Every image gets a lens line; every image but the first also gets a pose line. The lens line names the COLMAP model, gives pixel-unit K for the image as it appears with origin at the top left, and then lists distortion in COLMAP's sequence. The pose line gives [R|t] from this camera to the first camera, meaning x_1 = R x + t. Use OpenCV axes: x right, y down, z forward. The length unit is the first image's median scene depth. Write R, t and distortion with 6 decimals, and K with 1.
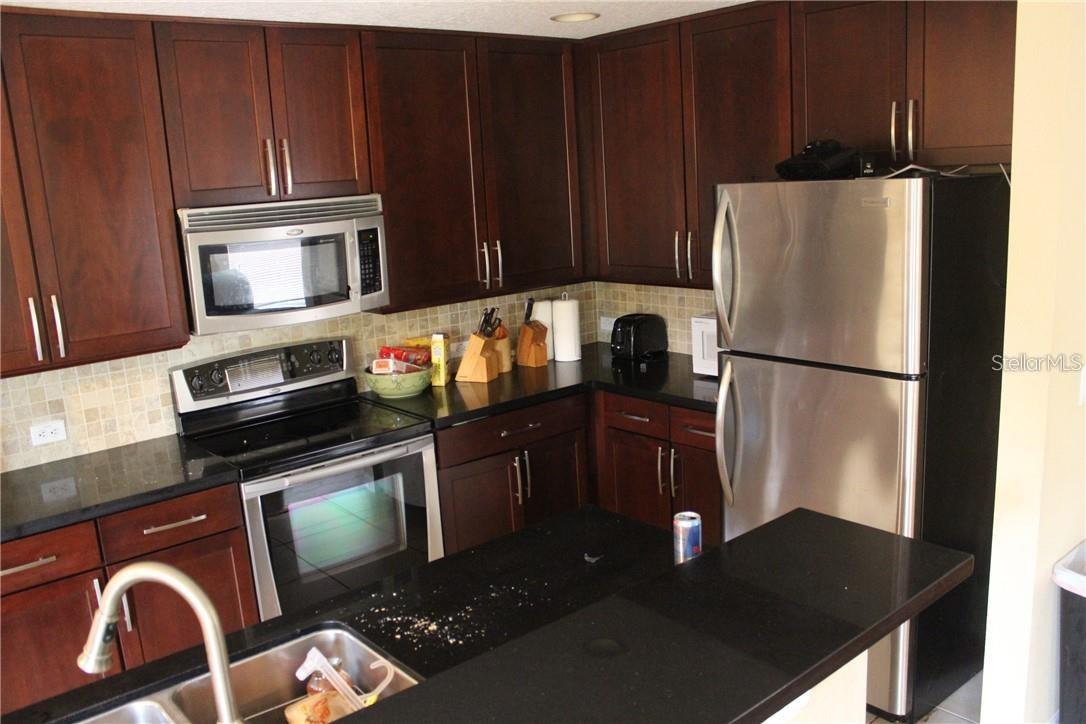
lens RADIAL K [[913.9, 0, 543.5], [0, 913.9, 374.0], [0, 0, 1]] dist [-0.166863, 0.166442]
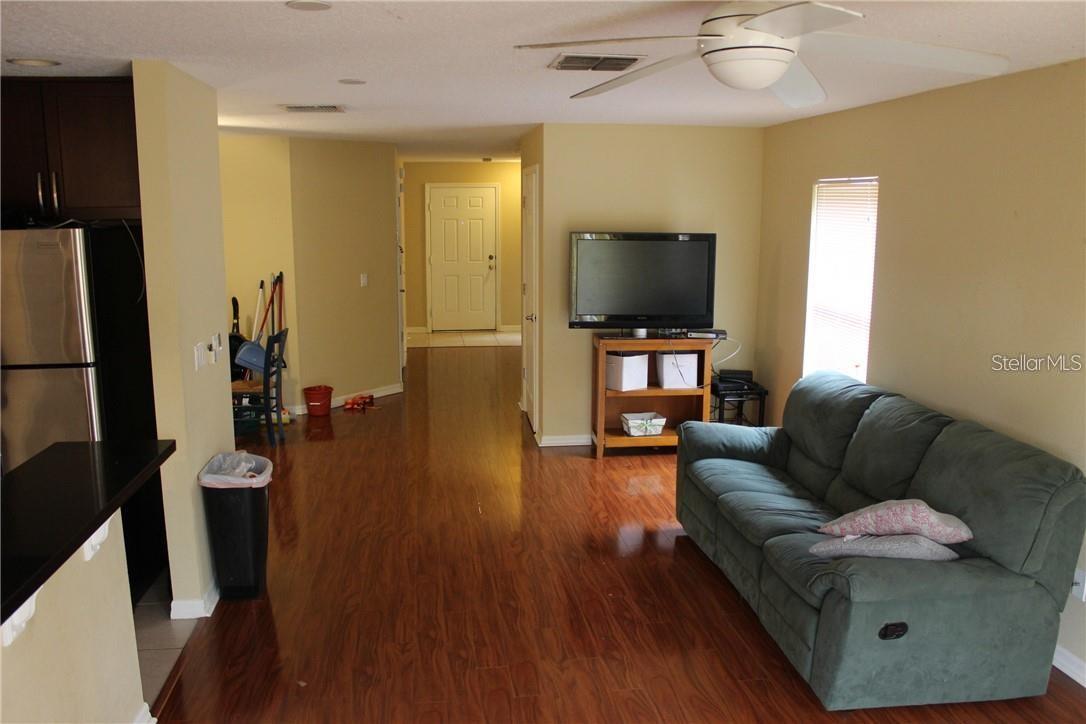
lens RADIAL K [[913.9, 0, 543.5], [0, 913.9, 374.0], [0, 0, 1]] dist [-0.166863, 0.166442]
pose [[0.535310, -0.097986, 0.838953, -0.274703], [0.152049, 0.988202, 0.018400, 0.071825], [-0.830858, 0.117713, 0.543893, -0.268698]]
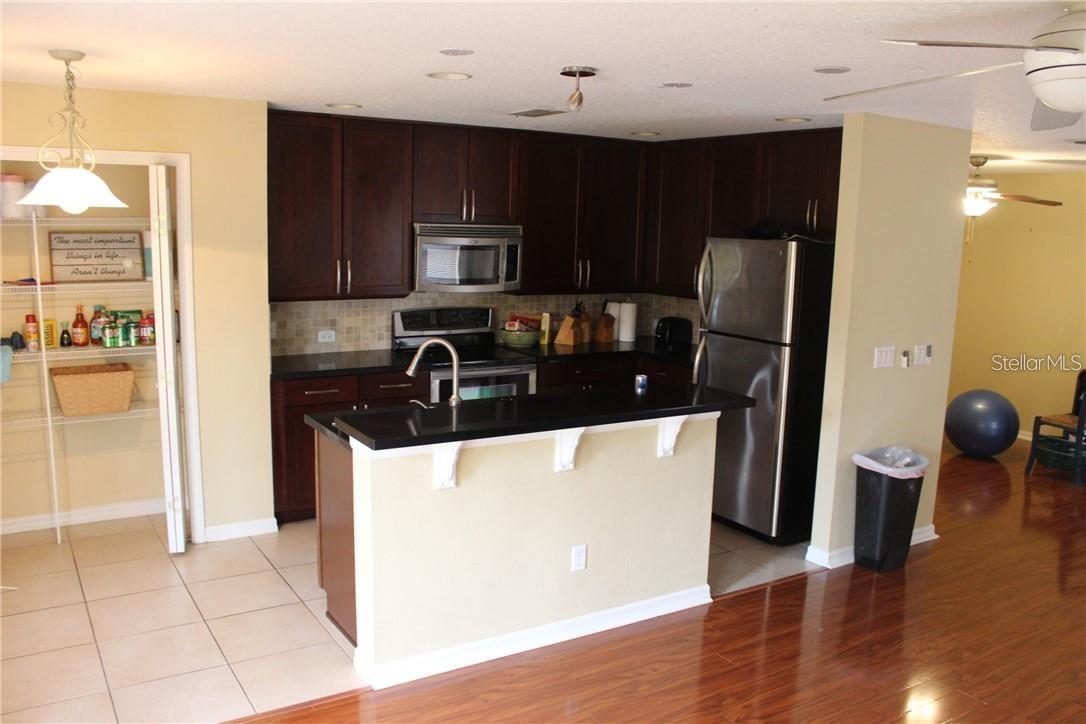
lens RADIAL K [[913.9, 0, 543.5], [0, 913.9, 374.0], [0, 0, 1]] dist [-0.166863, 0.166442]
pose [[0.986179, 0.108868, -0.124892, 0.102902], [-0.114425, 0.992697, -0.038203, 0.137210], [0.119821, 0.051966, 0.991435, -0.670184]]
